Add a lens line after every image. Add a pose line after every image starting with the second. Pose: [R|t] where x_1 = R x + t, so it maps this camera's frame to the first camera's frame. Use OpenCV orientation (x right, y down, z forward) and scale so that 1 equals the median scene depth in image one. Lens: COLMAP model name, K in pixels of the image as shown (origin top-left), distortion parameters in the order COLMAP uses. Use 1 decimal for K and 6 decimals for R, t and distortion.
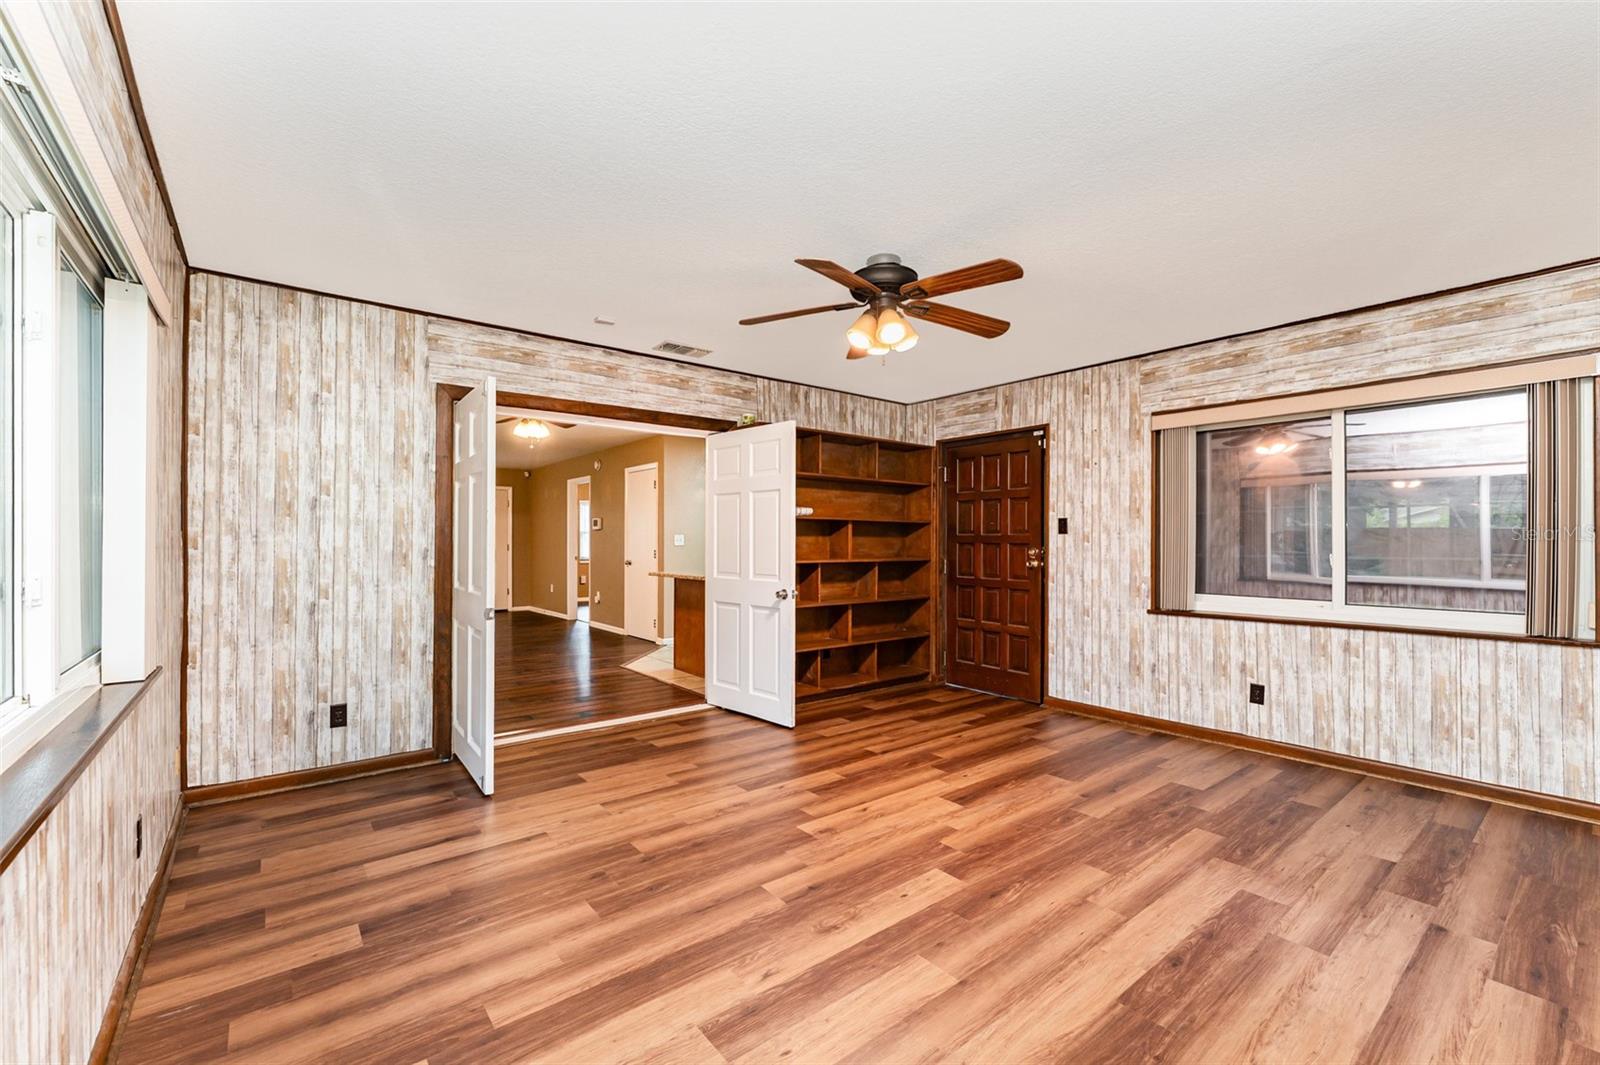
lens RADIAL K [[664.6, 0, 797.9], [0, 664.6, 537.9], [0, 0, 1]] dist [-0.003444, 0.000170]
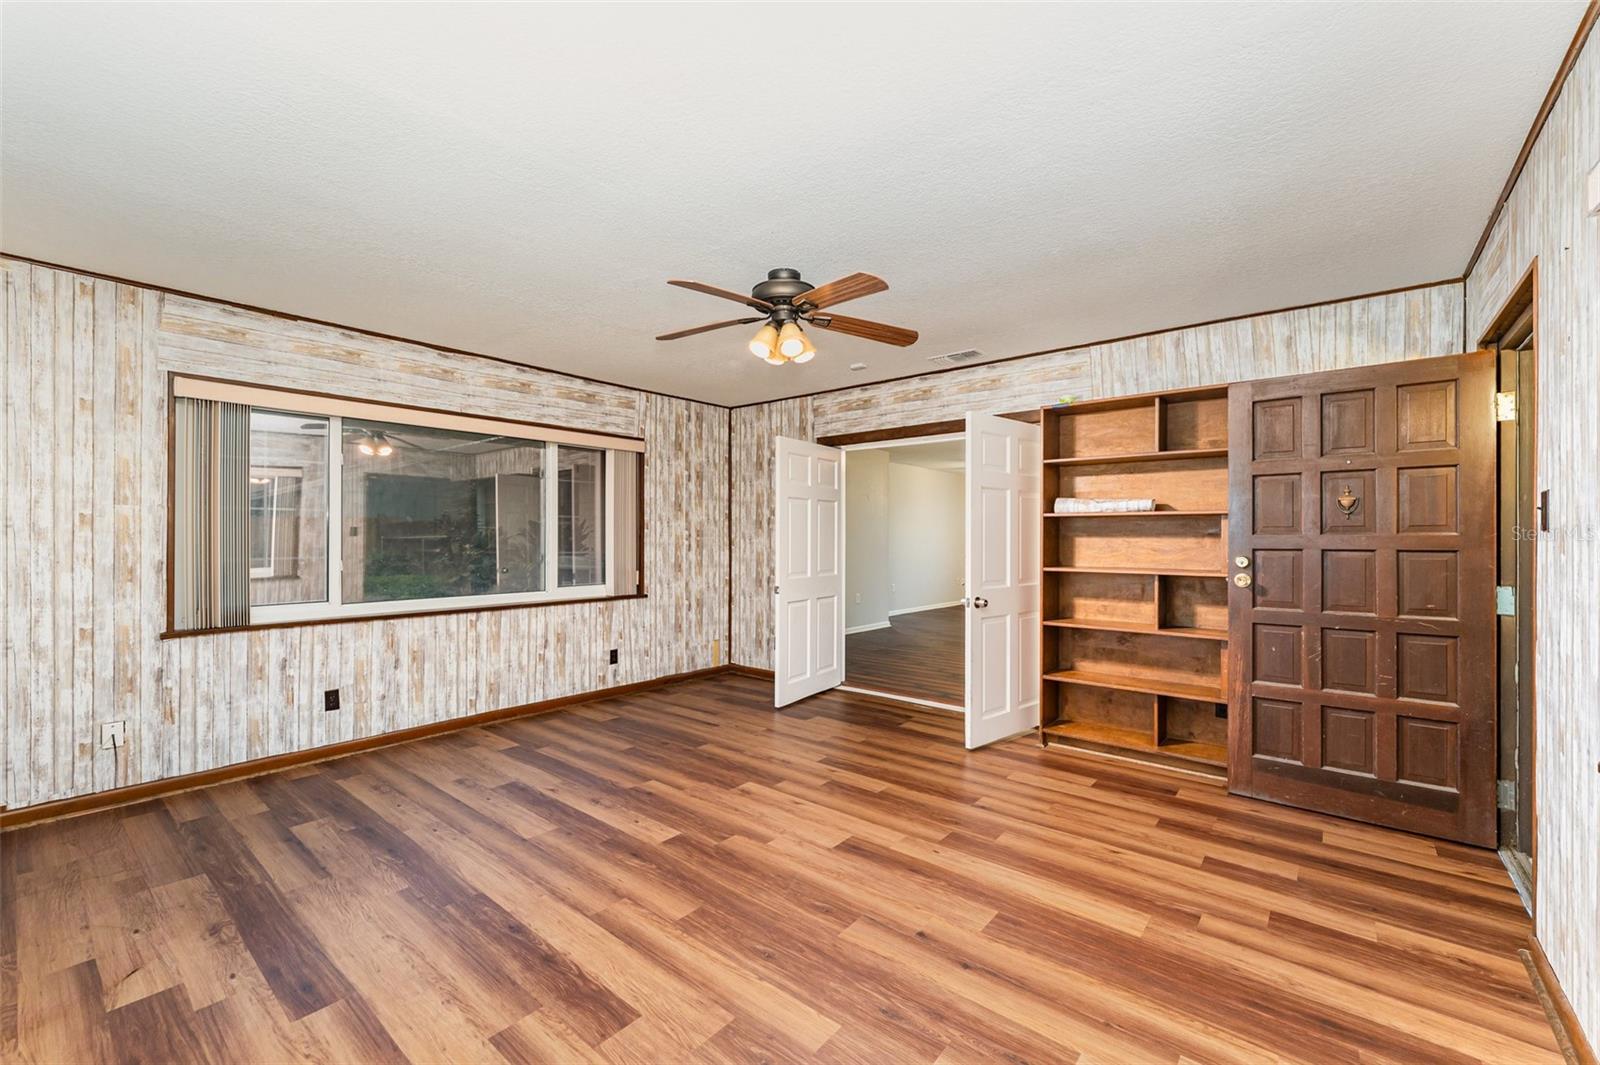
lens RADIAL K [[656.3, 0, 793.3], [0, 656.3, 533.0], [0, 0, 1]] dist [0.000028, -0.000090]
pose [[0.198942, -0.008936, -0.979971, 0.920789], [0.003879, 0.999958, -0.008331, -0.004417], [0.980004, -0.002144, 0.198968, 0.655694]]
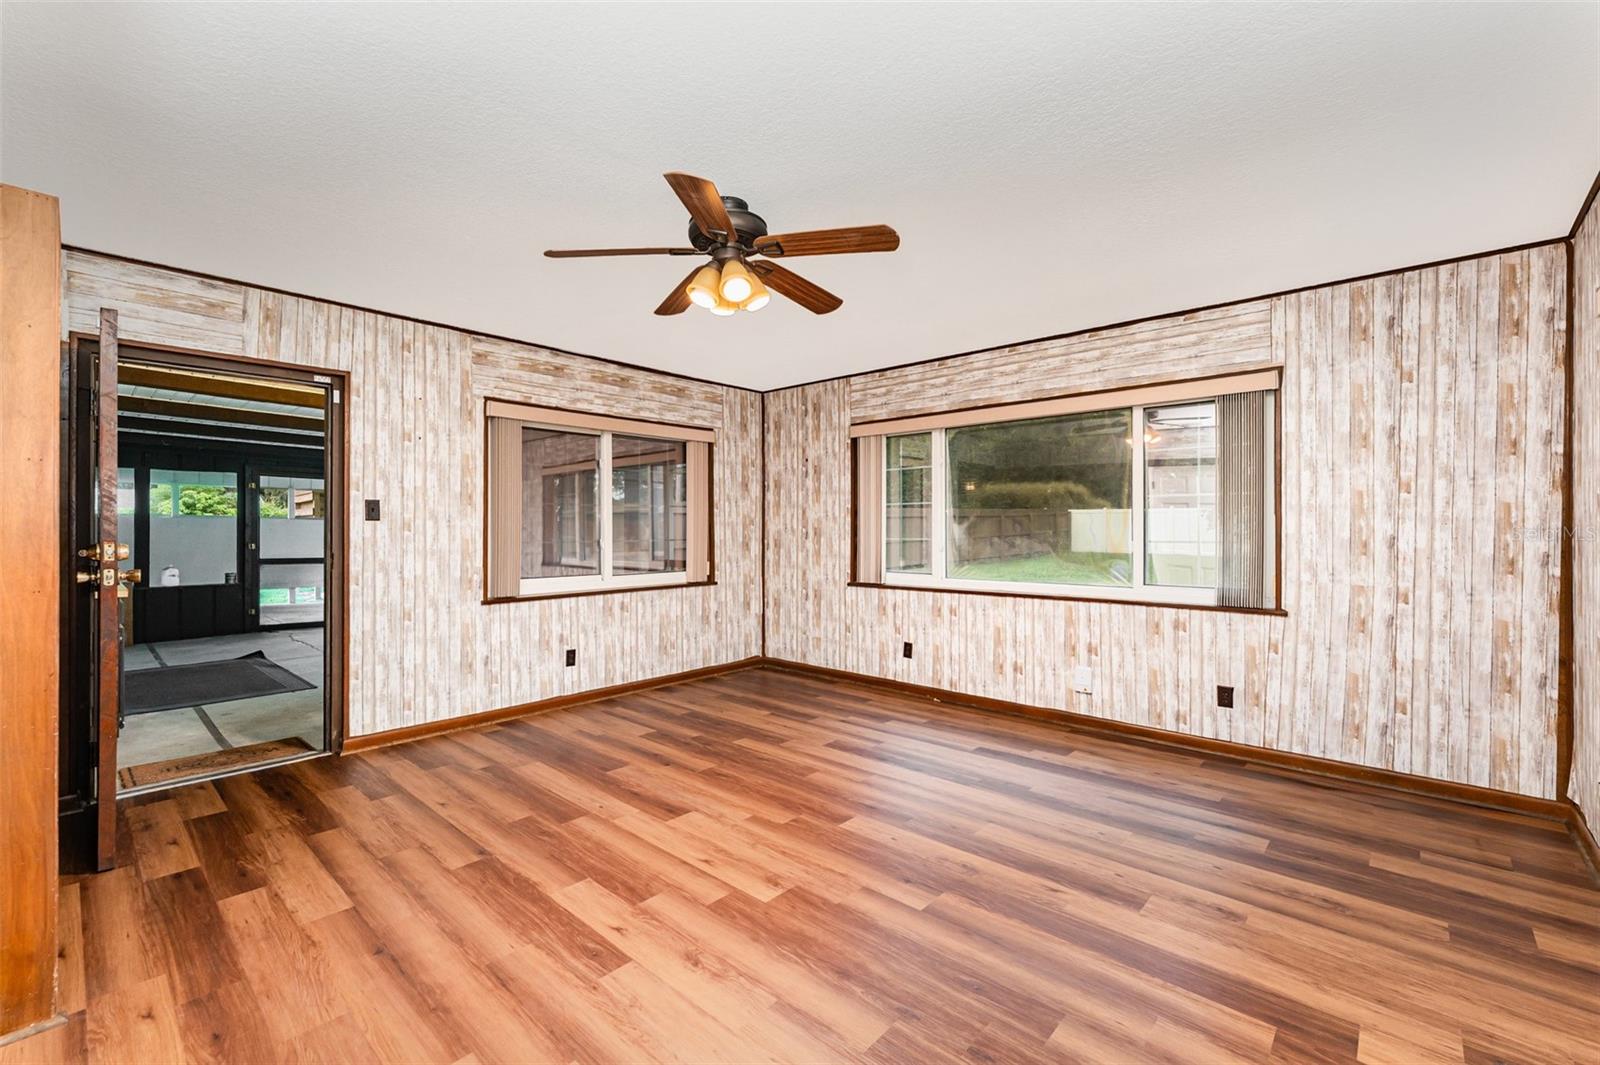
lens RADIAL K [[674.3, 0, 793.7], [0, 674.3, 529.3], [0, 0, 1]] dist [-0.002627, -0.000132]
pose [[-0.153103, -0.001964, 0.988208, -0.605954], [-0.005516, 0.999984, 0.001133, 0.001052], [-0.988195, -0.005278, -0.153112, 0.848613]]
